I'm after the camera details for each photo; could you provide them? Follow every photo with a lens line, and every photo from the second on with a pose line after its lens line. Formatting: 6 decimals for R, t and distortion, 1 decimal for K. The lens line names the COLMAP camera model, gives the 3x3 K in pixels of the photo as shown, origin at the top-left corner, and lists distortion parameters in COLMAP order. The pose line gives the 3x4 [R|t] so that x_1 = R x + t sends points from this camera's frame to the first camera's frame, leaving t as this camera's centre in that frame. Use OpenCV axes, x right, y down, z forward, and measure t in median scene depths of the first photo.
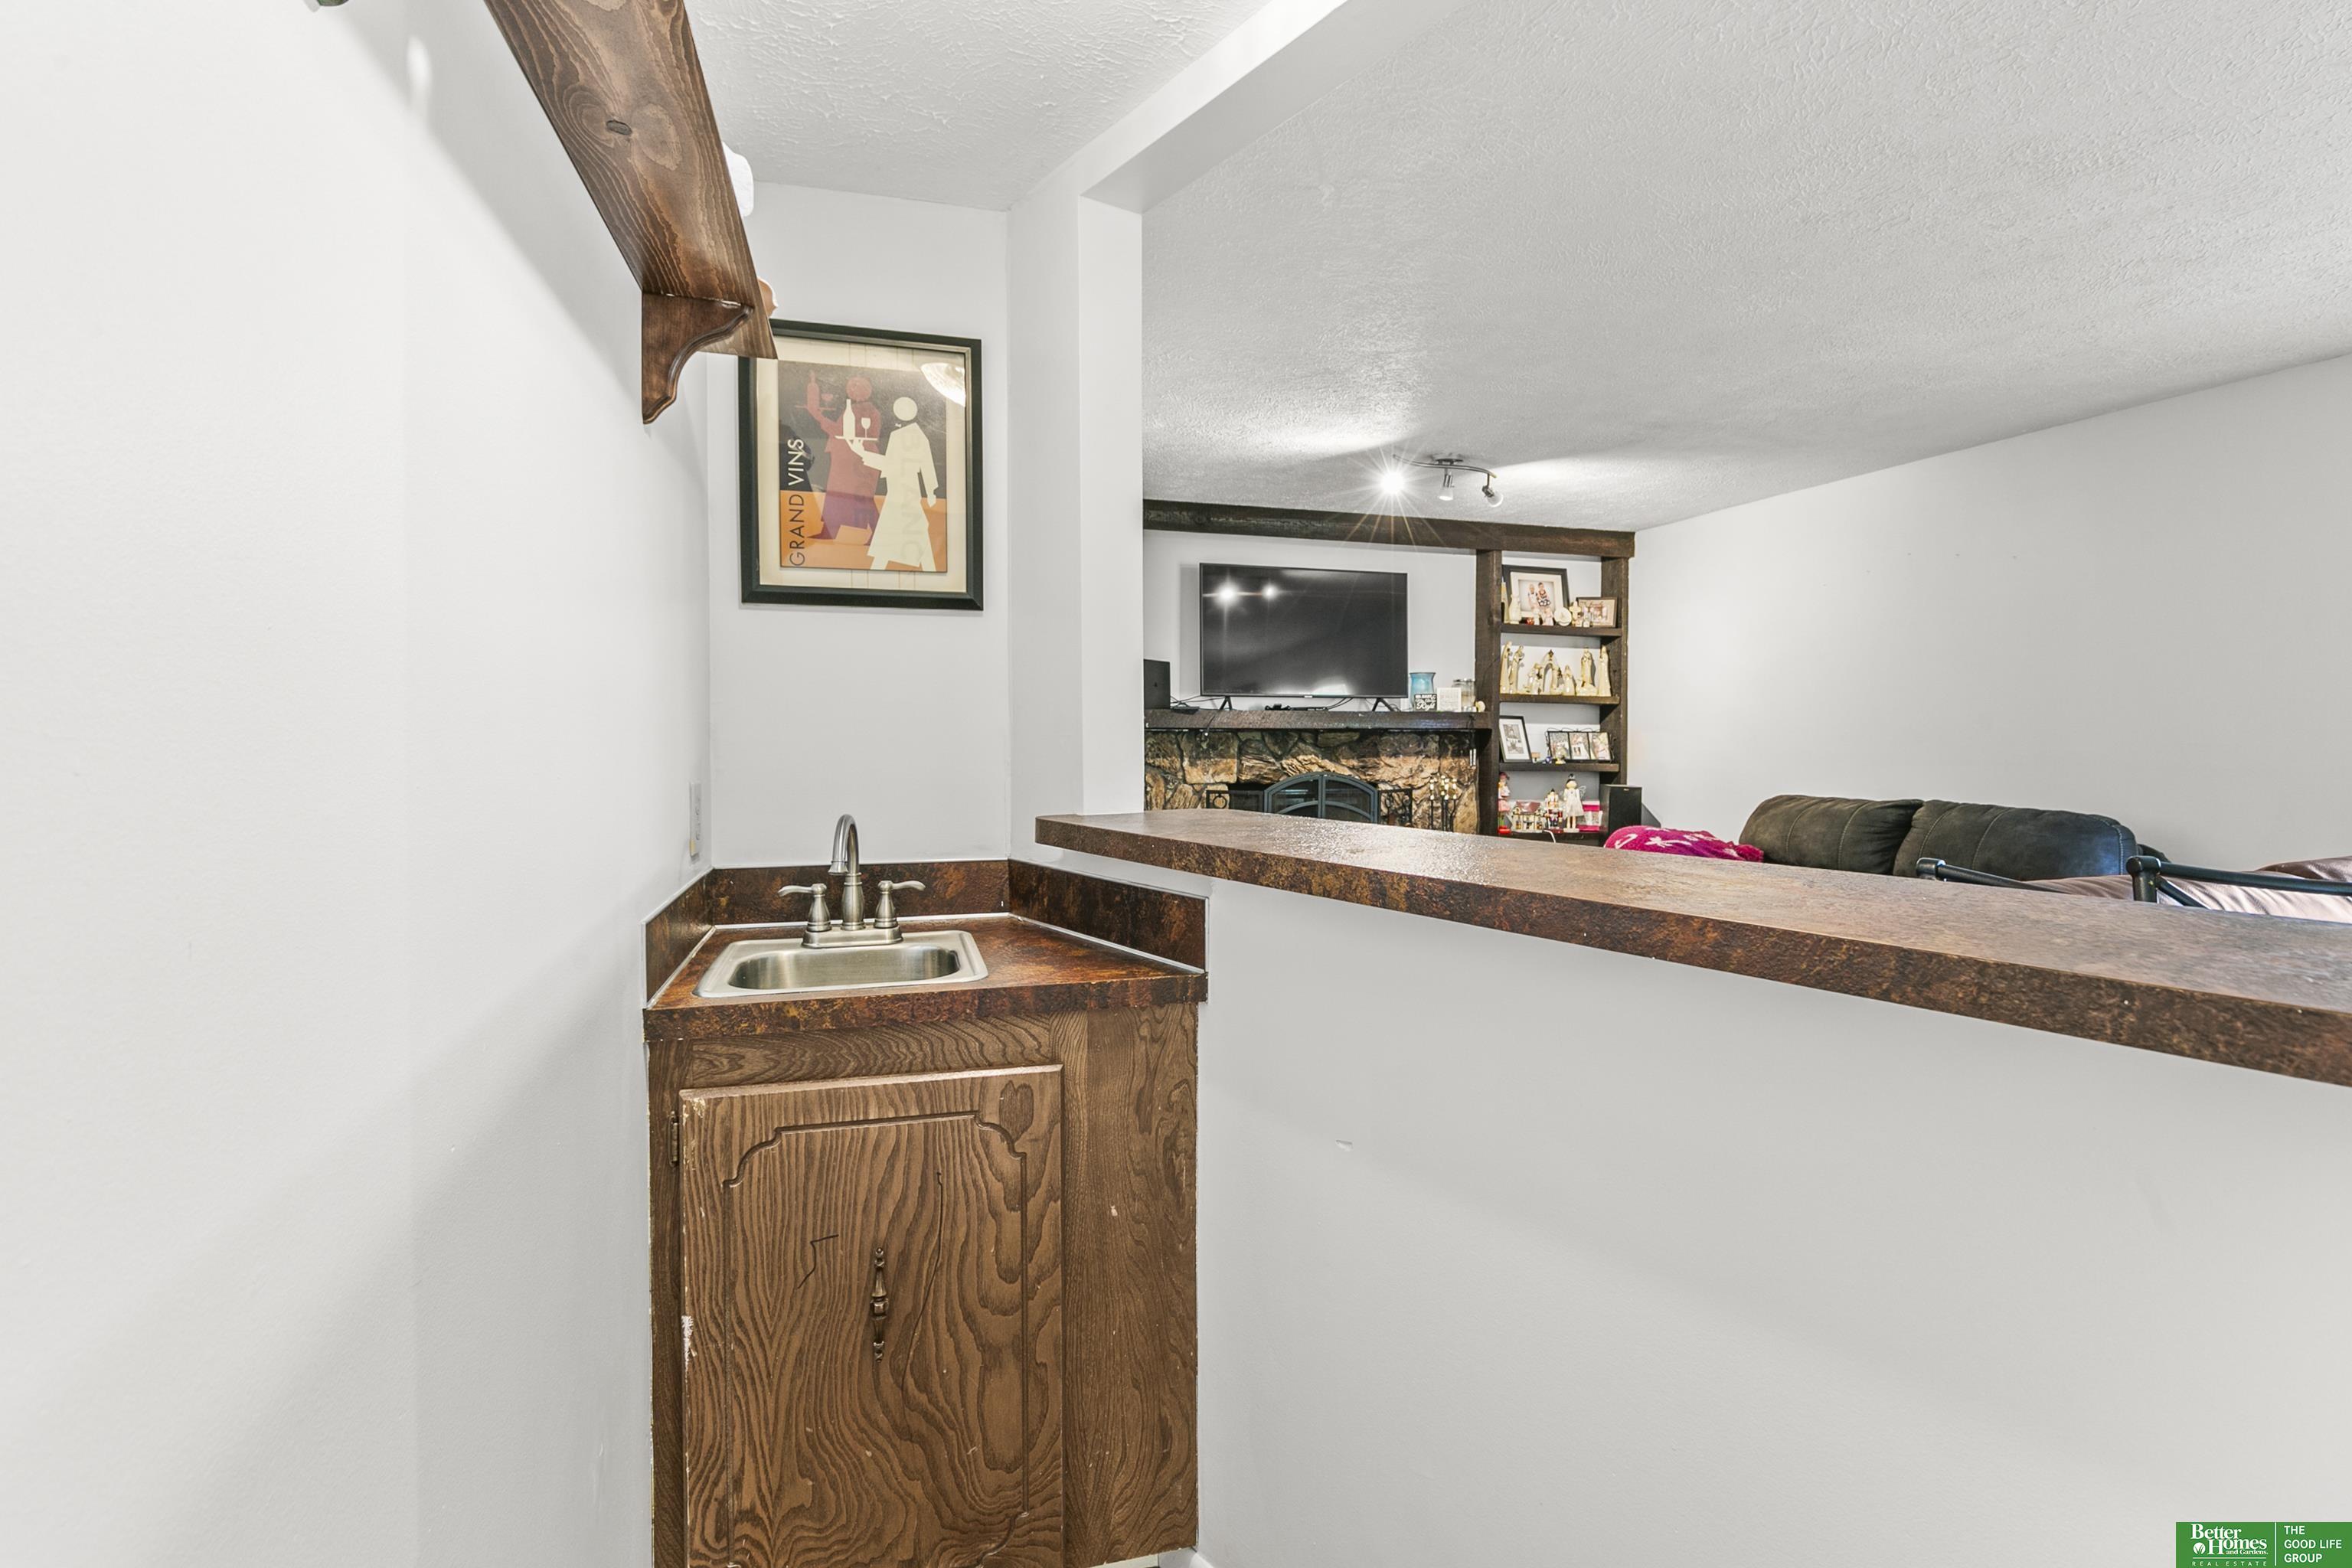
lens RADIAL K [[1086.3, 0, 1184.9], [0, 1086.3, 744.5], [0, 0, 1]] dist [-0.001711, 0.001628]
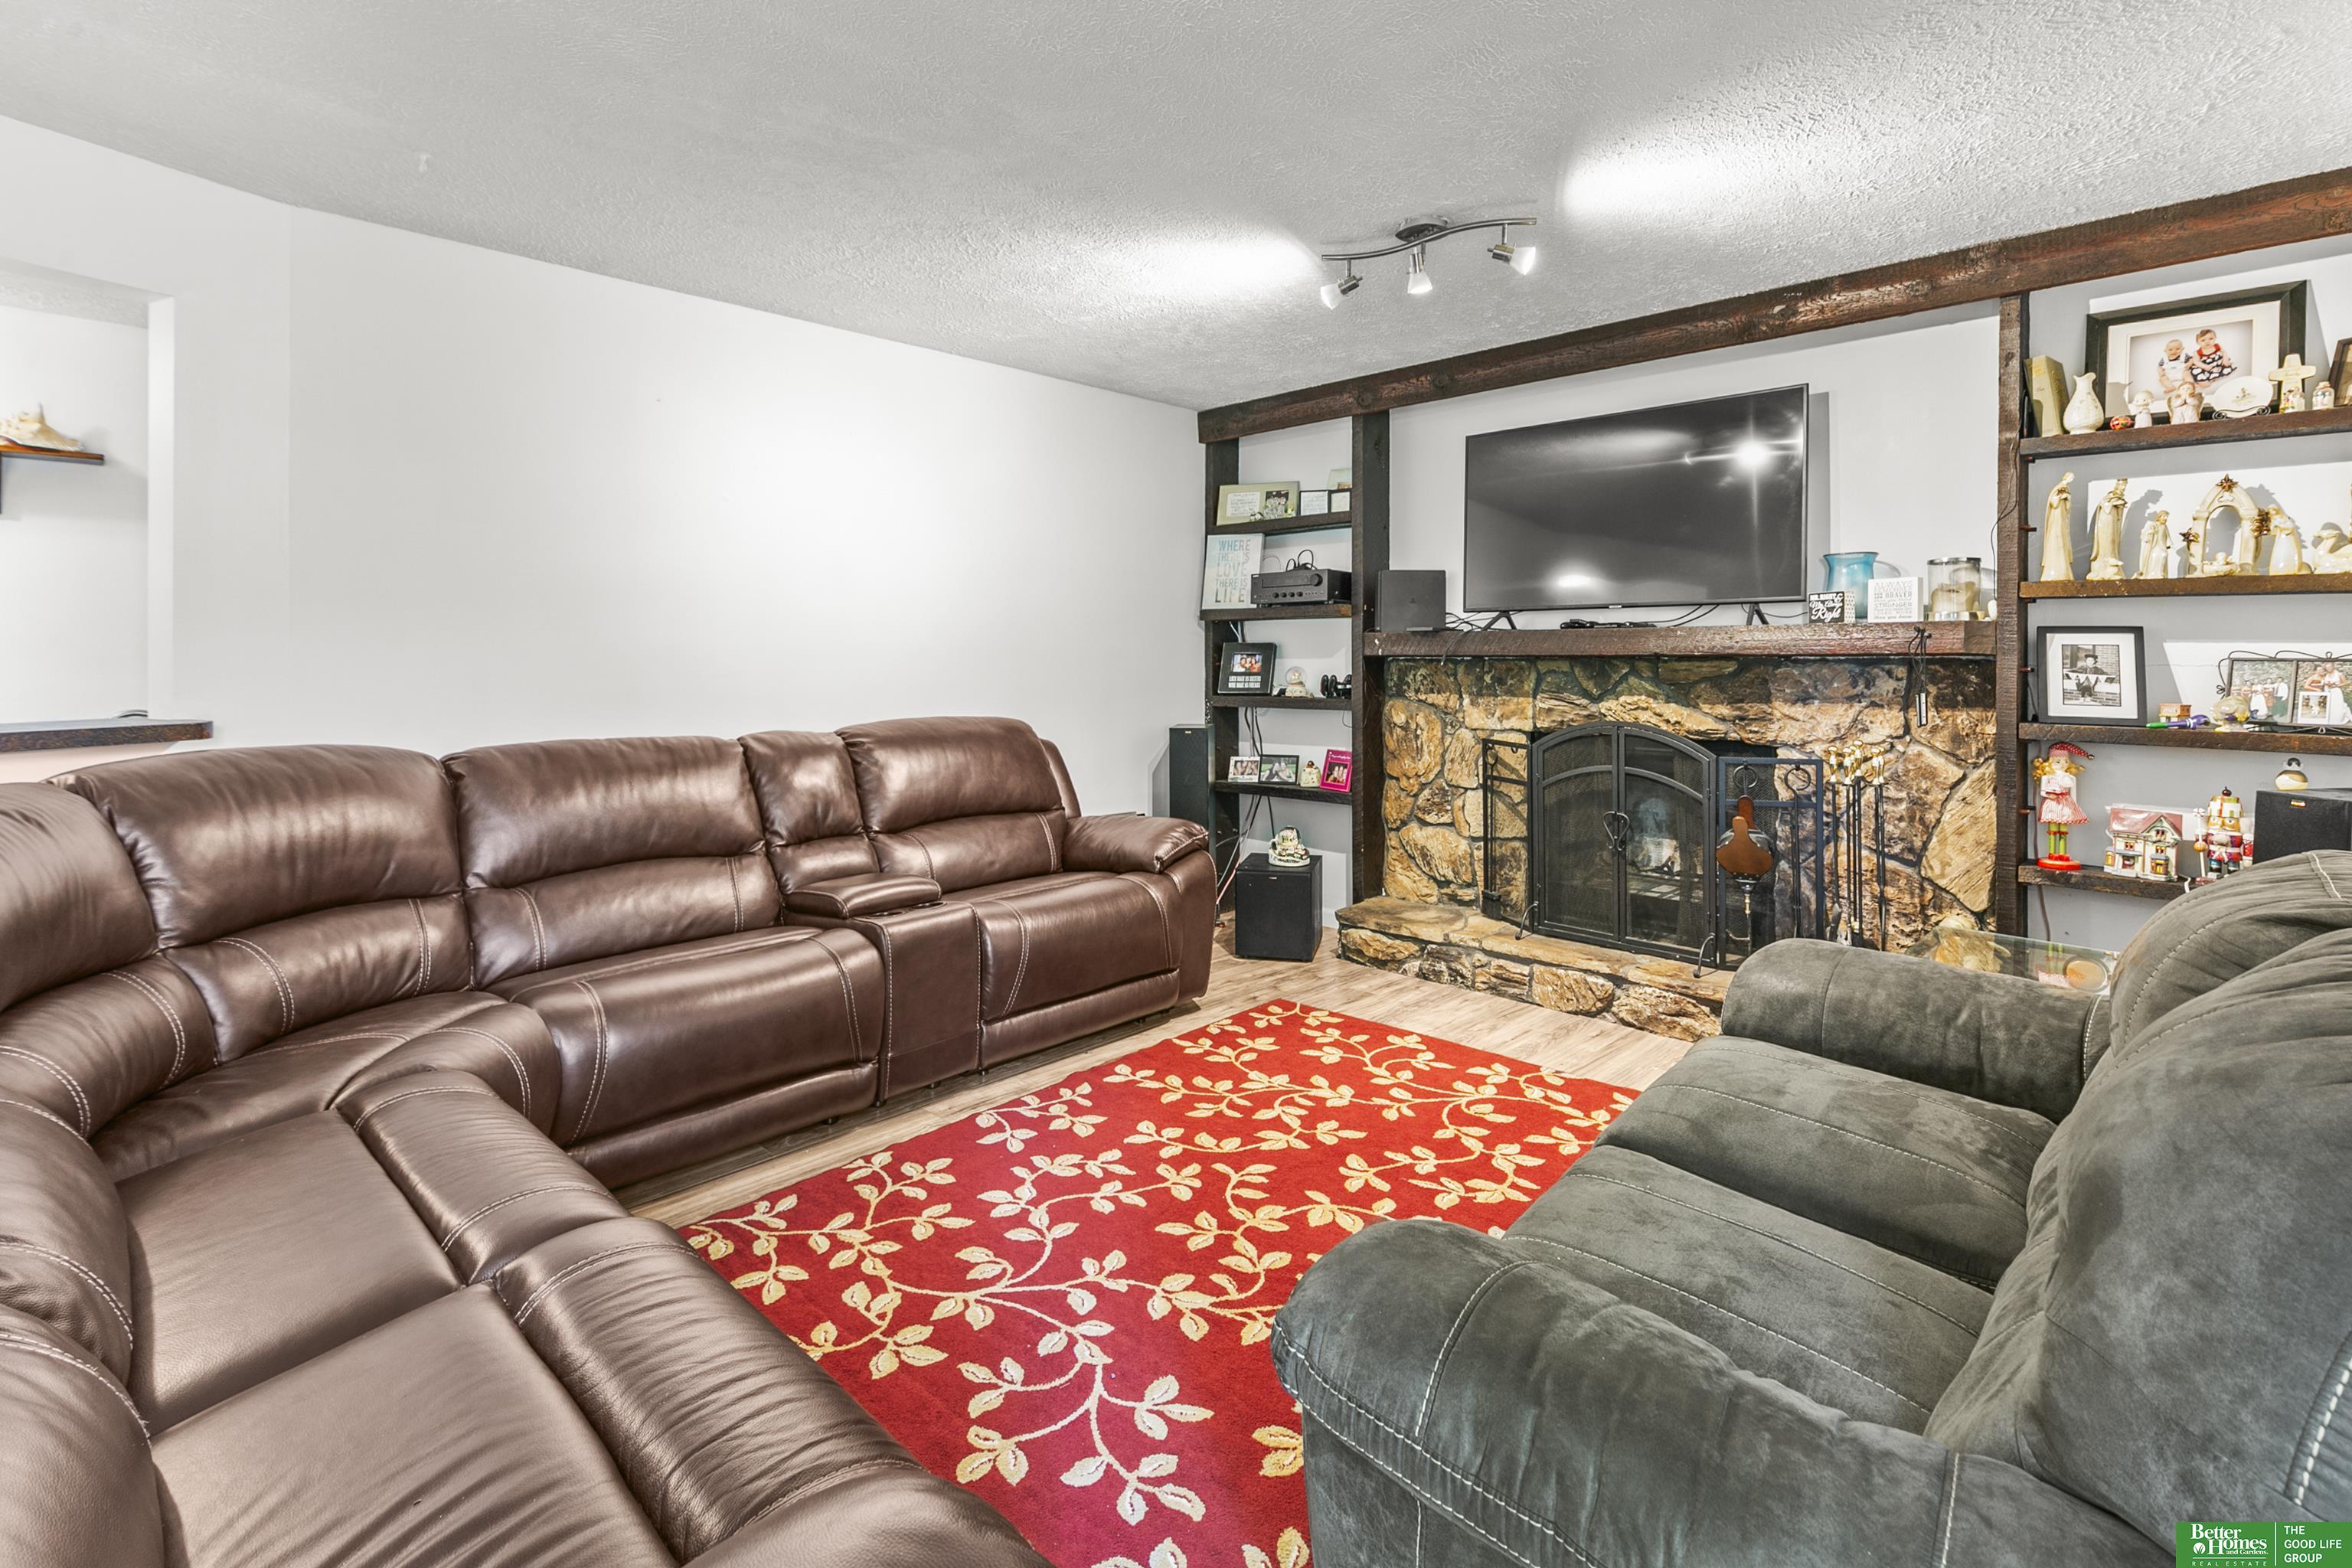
lens RADIAL K [[1086.3, 0, 1193.3], [0, 1086.3, 659.8], [0, 0, 1]] dist [-0.001711, 0.001628]
pose [[0.486258, -0.001460, -0.873814, 0.534400], [-0.010068, 0.999923, -0.007273, -0.004265], [0.873757, 0.012334, 0.486206, 0.427924]]
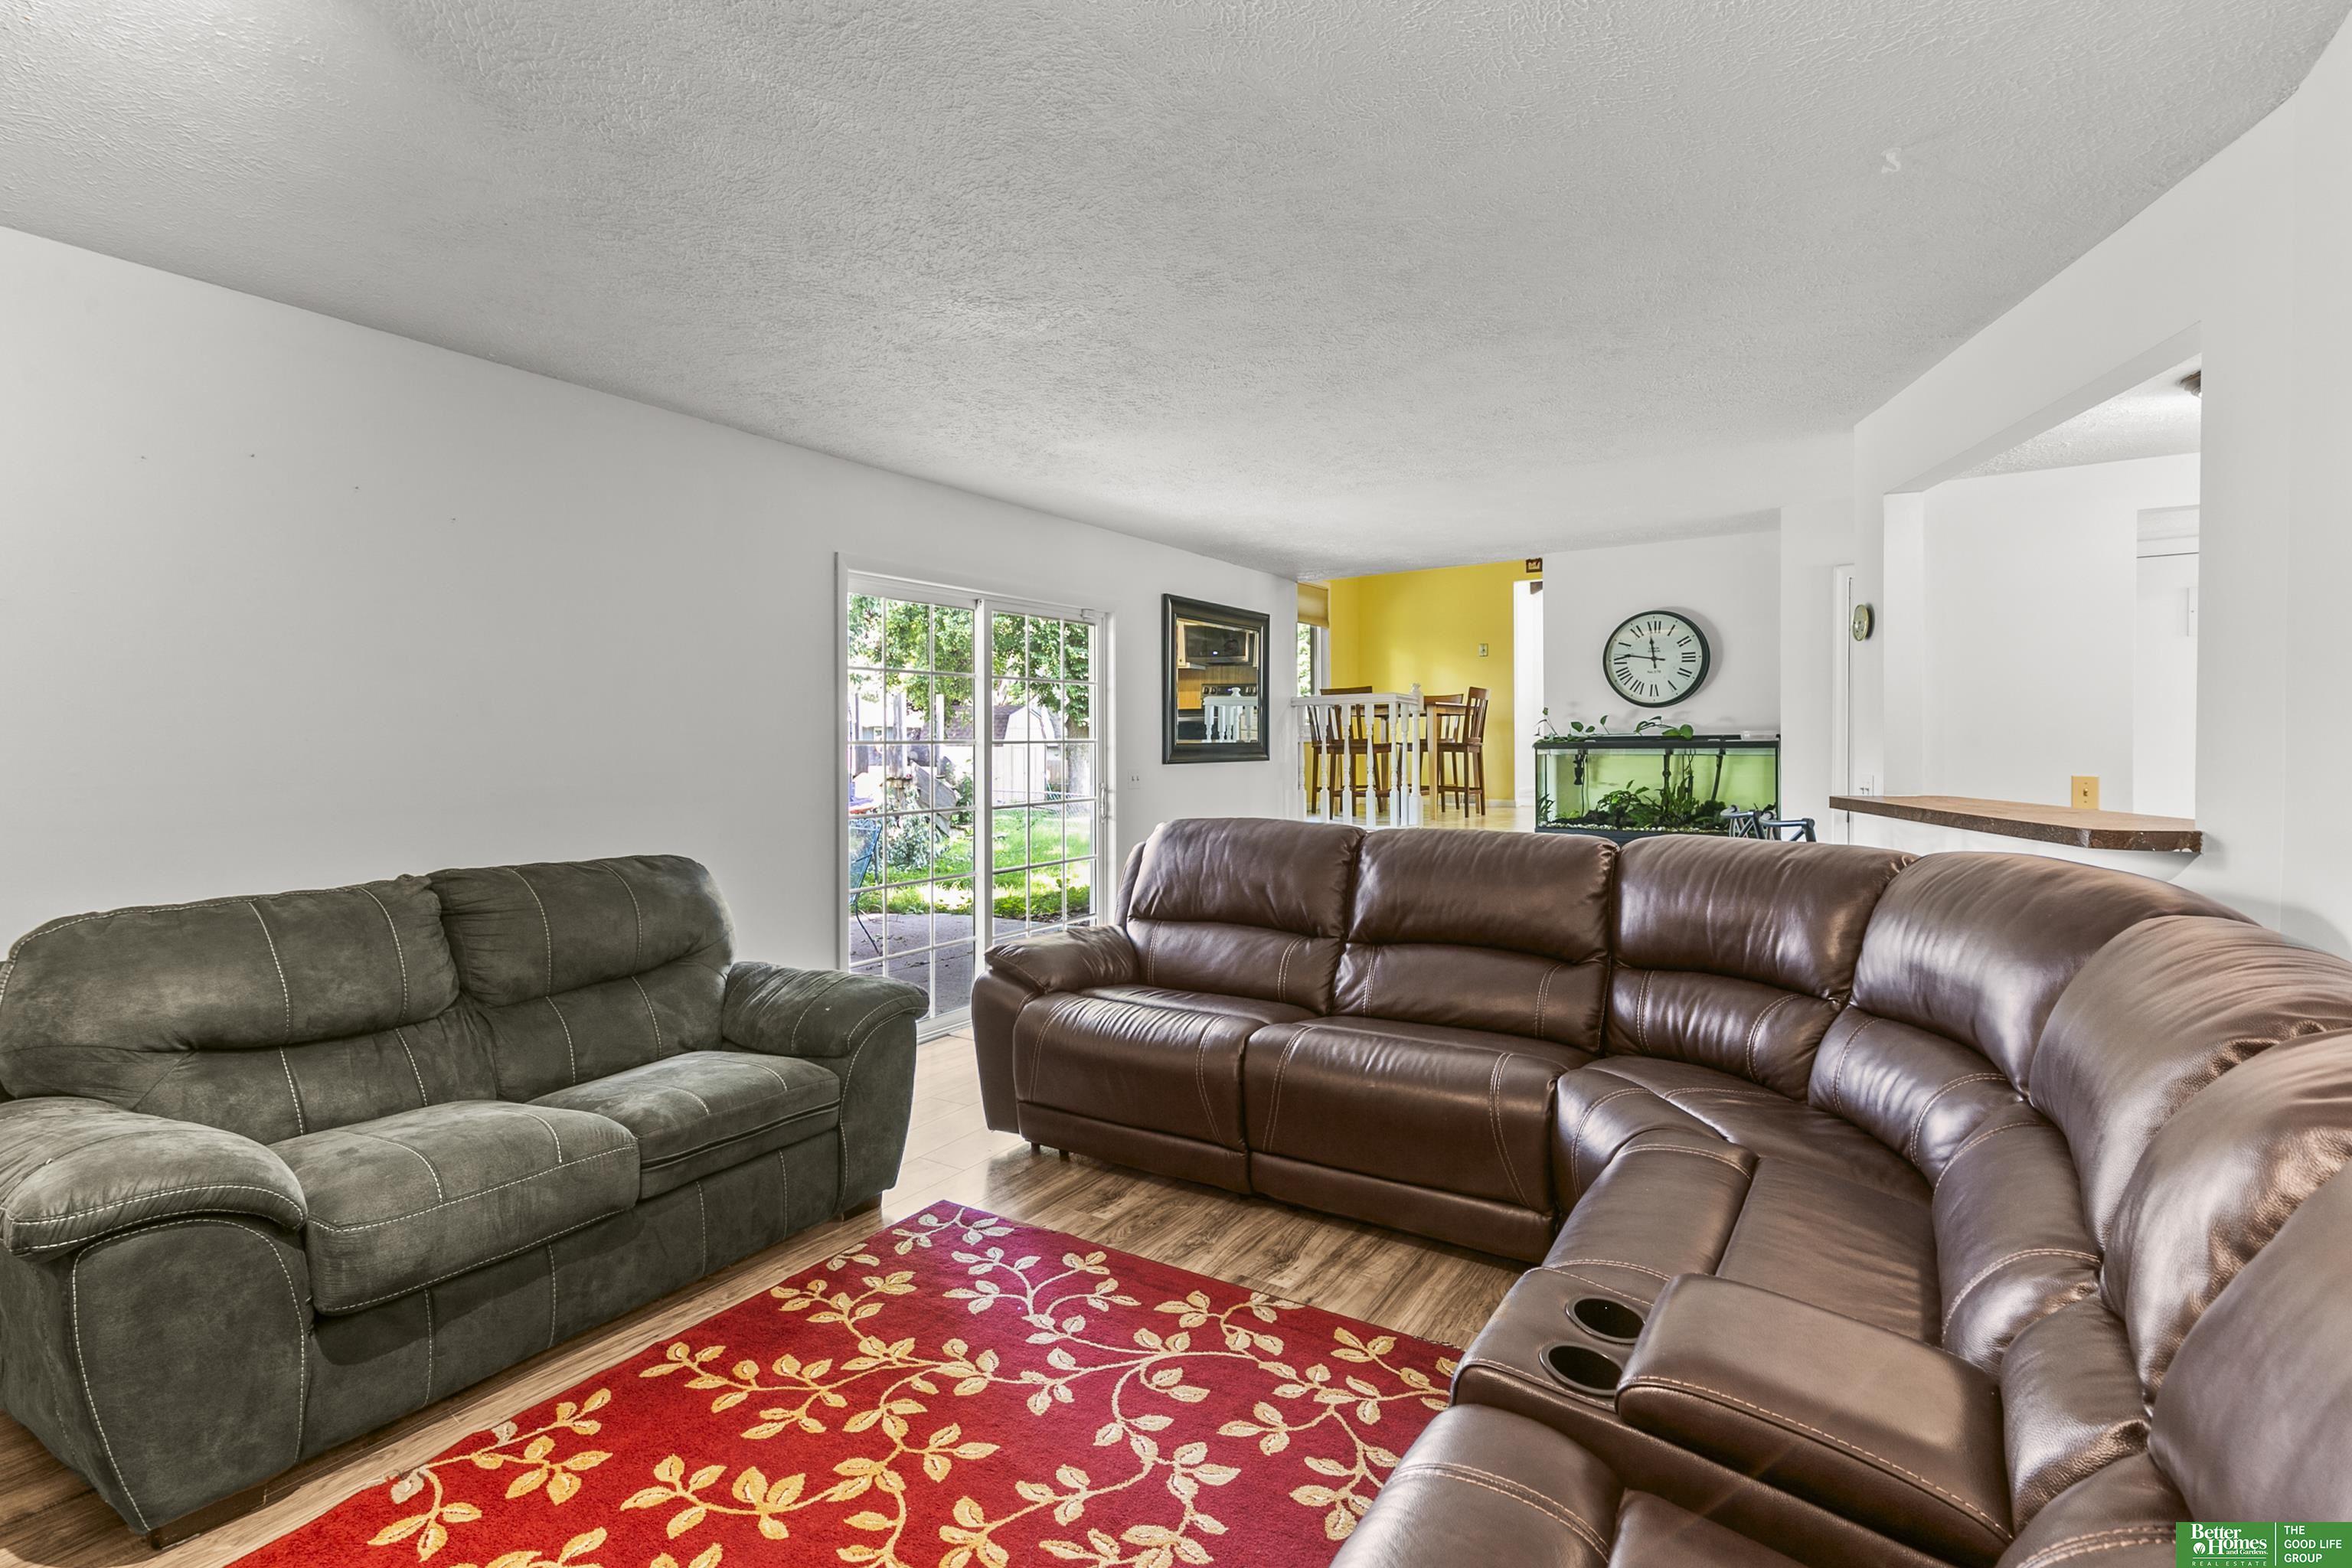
lens RADIAL K [[1086.3, 0, 1190.5], [0, 1086.3, 753.6], [0, 0, 1]] dist [-0.001711, 0.001628]
pose [[-0.649144, -0.002830, 0.760660, -0.062065], [0.018926, 0.999623, 0.019870, -0.016562], [-0.760430, 0.027294, -0.648846, 0.750945]]
